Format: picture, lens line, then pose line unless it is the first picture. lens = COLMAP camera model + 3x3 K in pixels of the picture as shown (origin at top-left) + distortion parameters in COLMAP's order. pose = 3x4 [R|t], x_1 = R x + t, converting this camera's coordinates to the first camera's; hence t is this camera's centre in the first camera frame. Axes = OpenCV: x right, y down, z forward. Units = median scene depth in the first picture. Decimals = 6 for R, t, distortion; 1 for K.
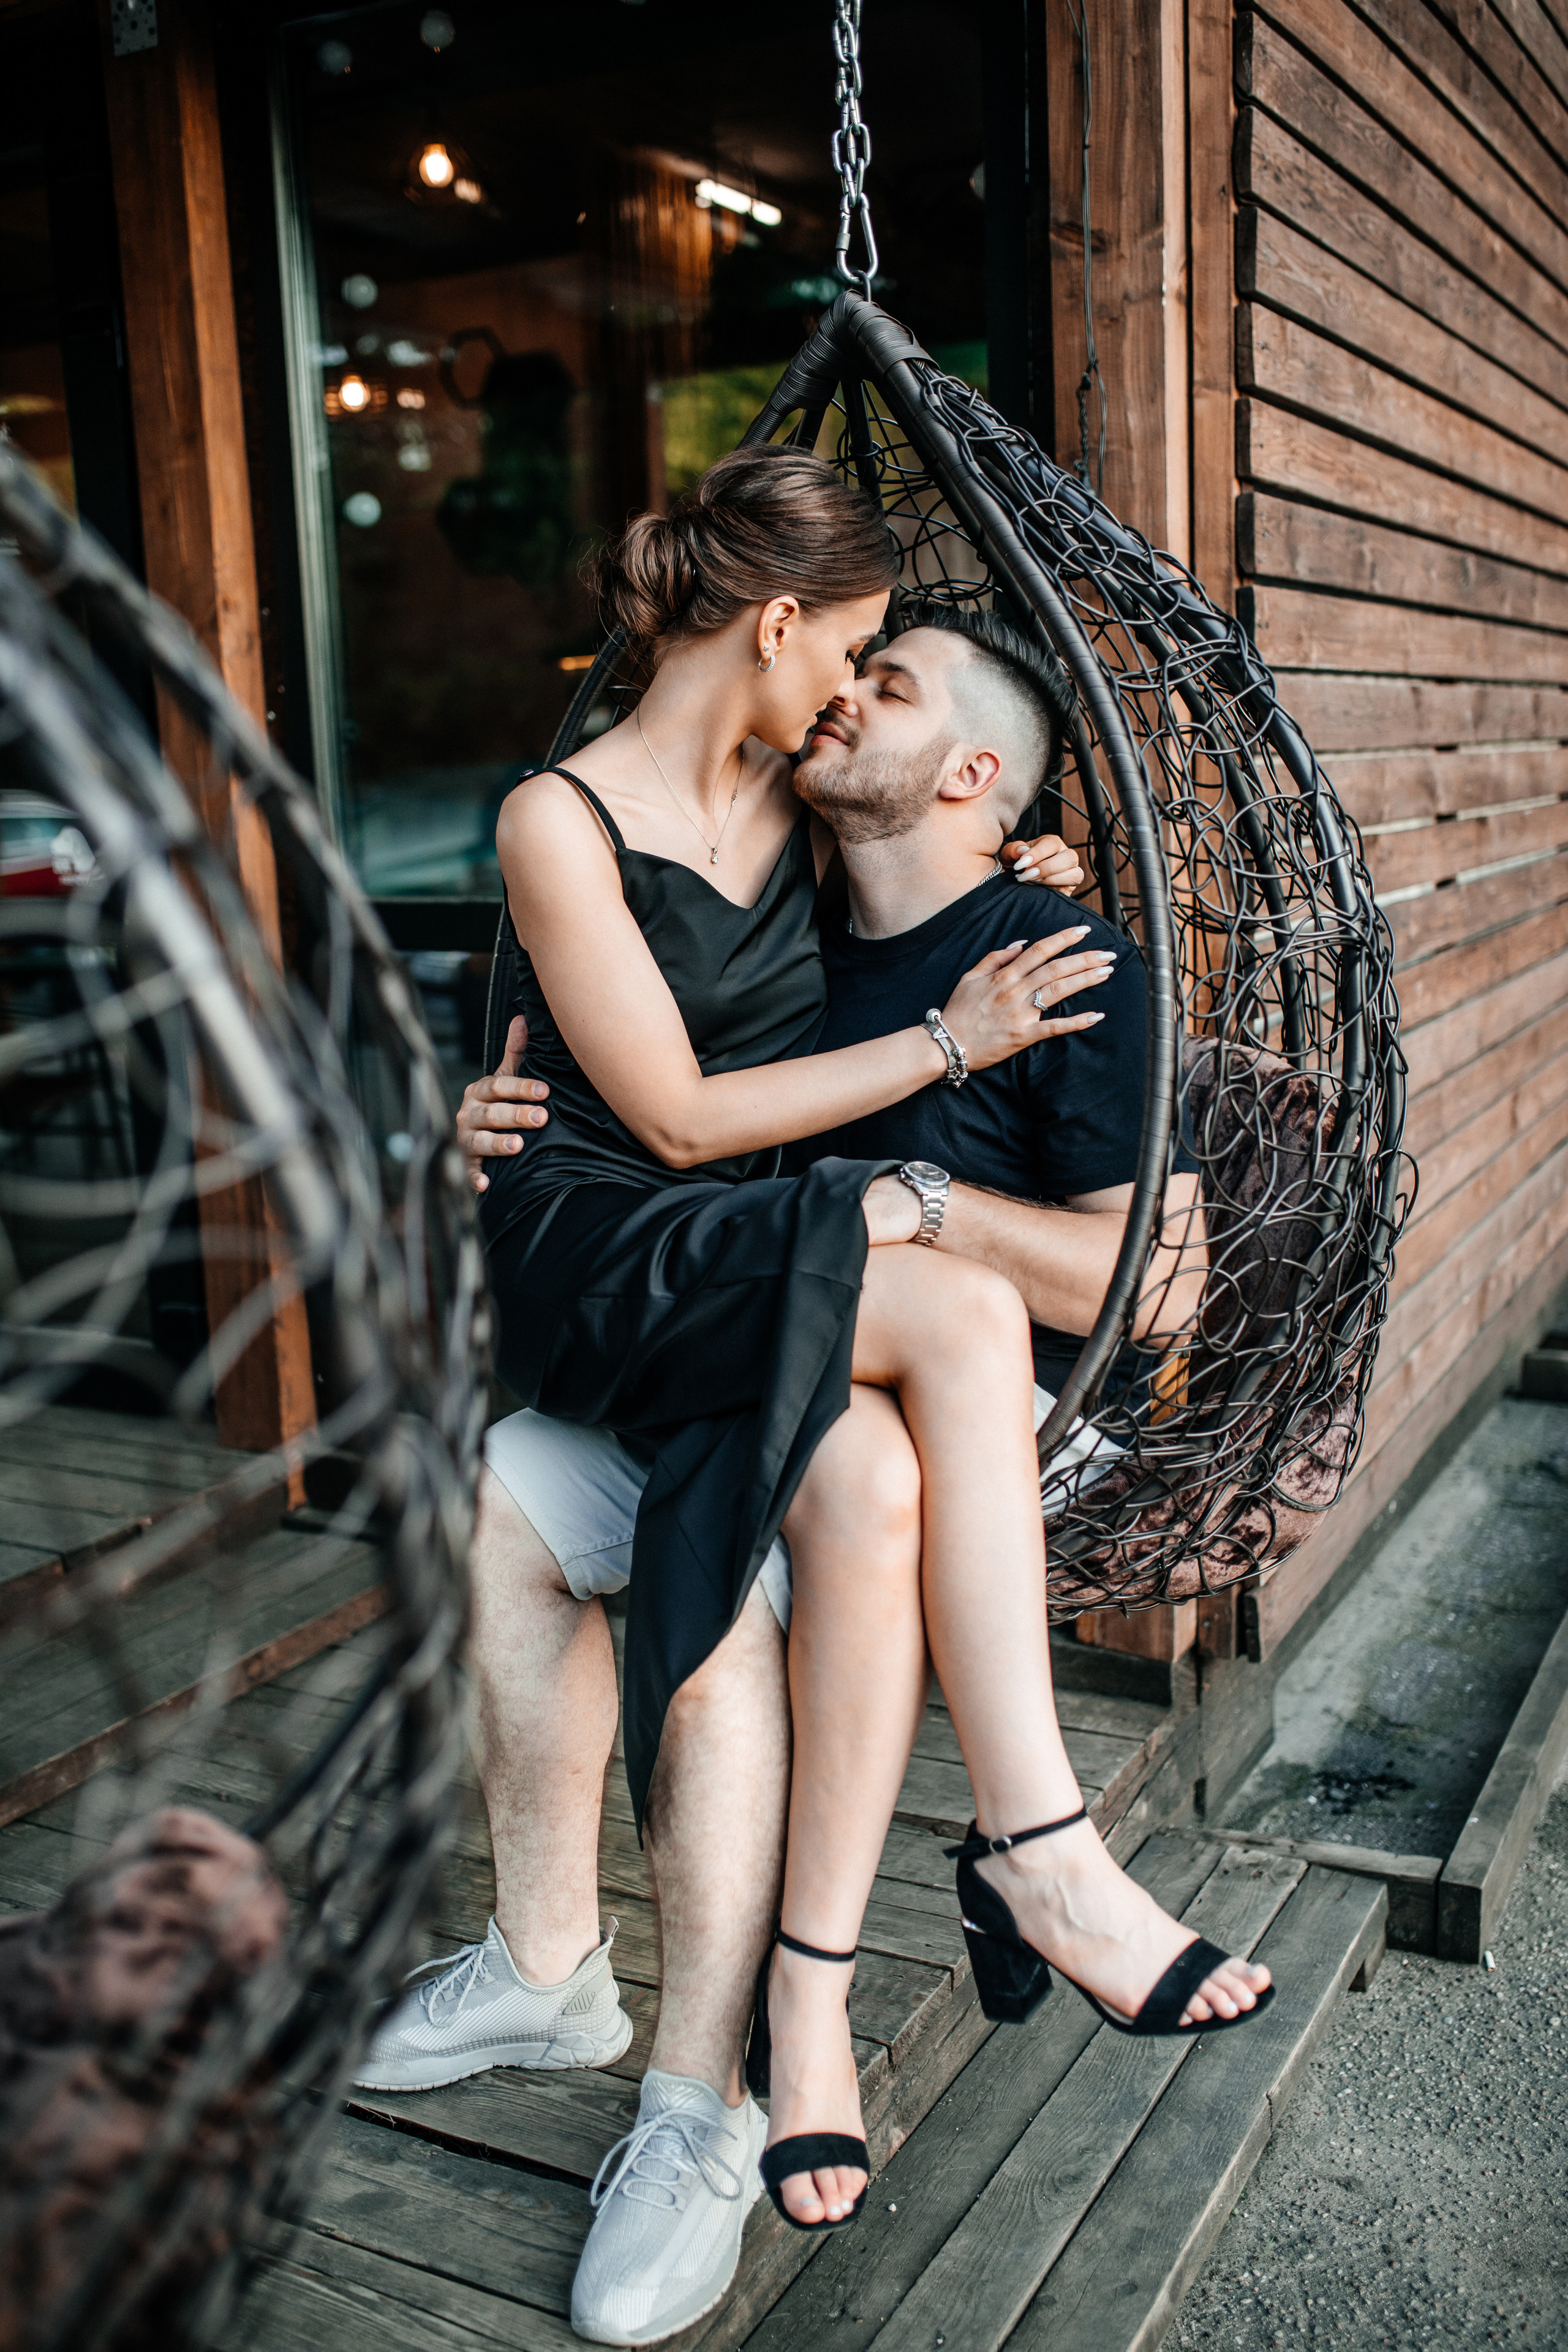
lens RADIAL K [[2297.4, 0, 780.6], [0, 2297.4, 1167.3], [0, 0, 1]] dist [0.011409, 0.000000]
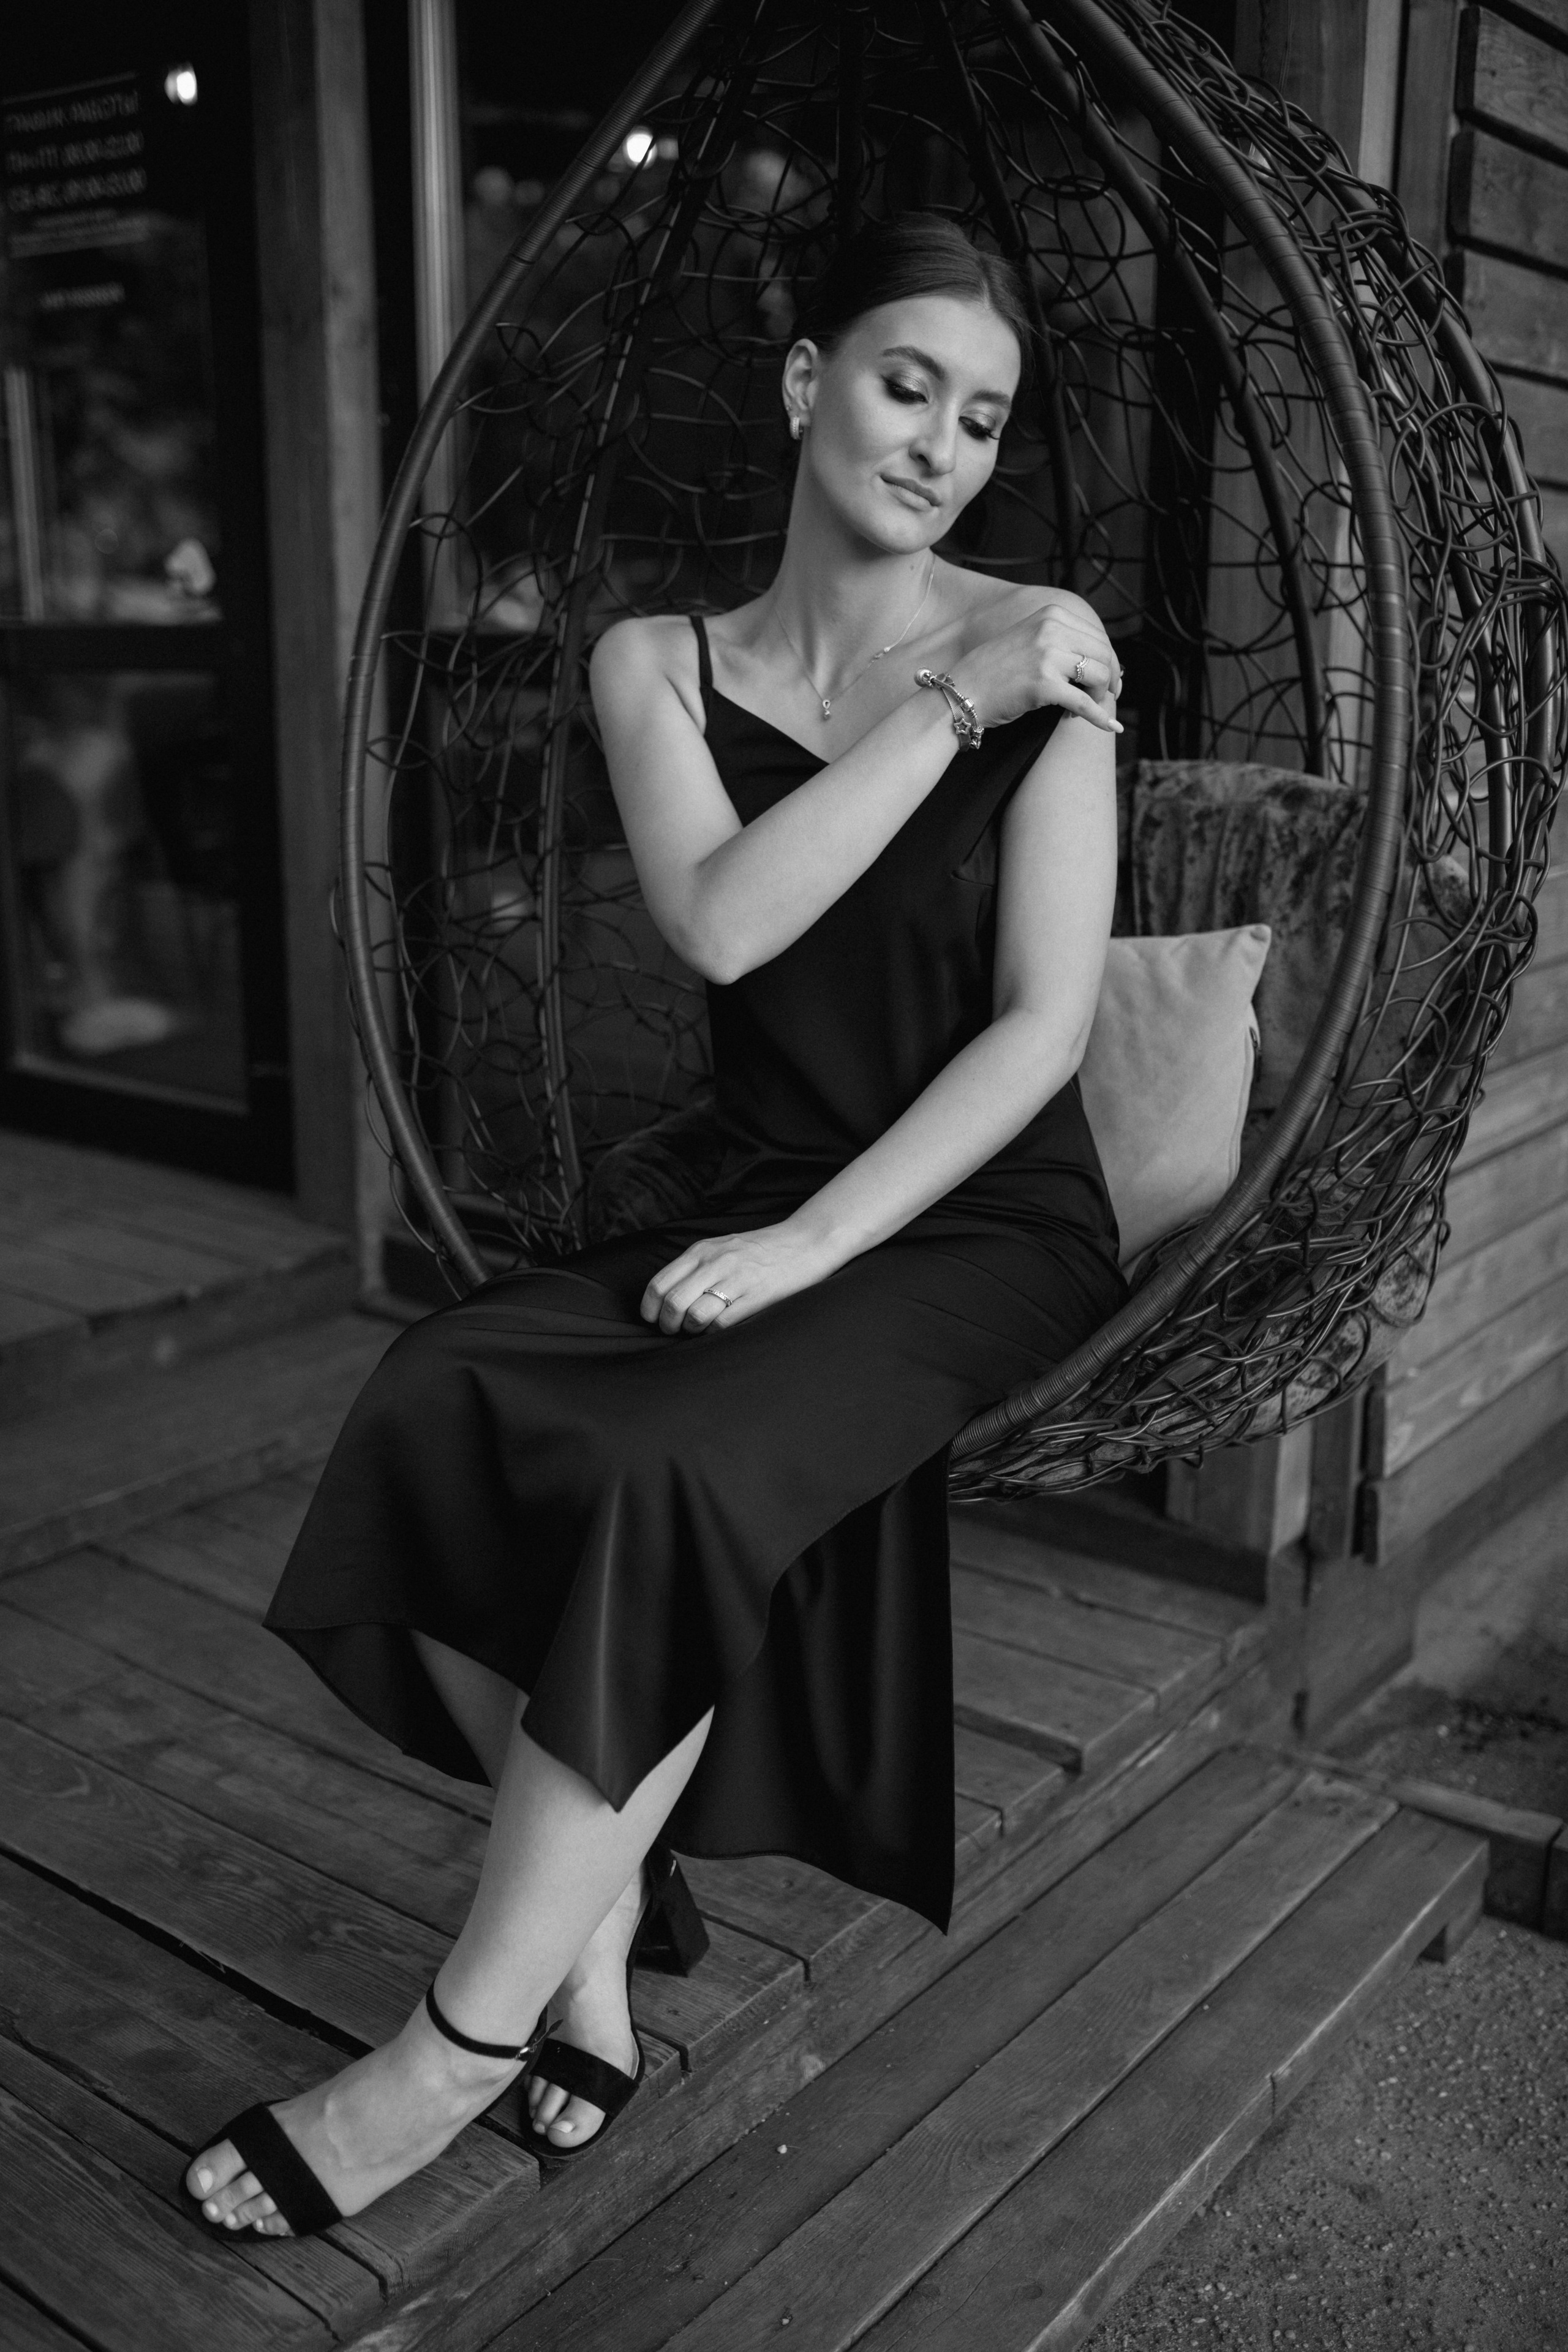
lens RADIAL K [[2297.4, 0, 775.6], [0, 2297.4, 1160.9], [0, 0, 1]] dist [0.011409, 0.000000]
pose [[0.985325, 0.080358, -0.150593, 0.116157], [-0.070823, 0.995192, 0.067654, 0.027284], [0.155305, -0.055996, 0.986278, 0.150207]]
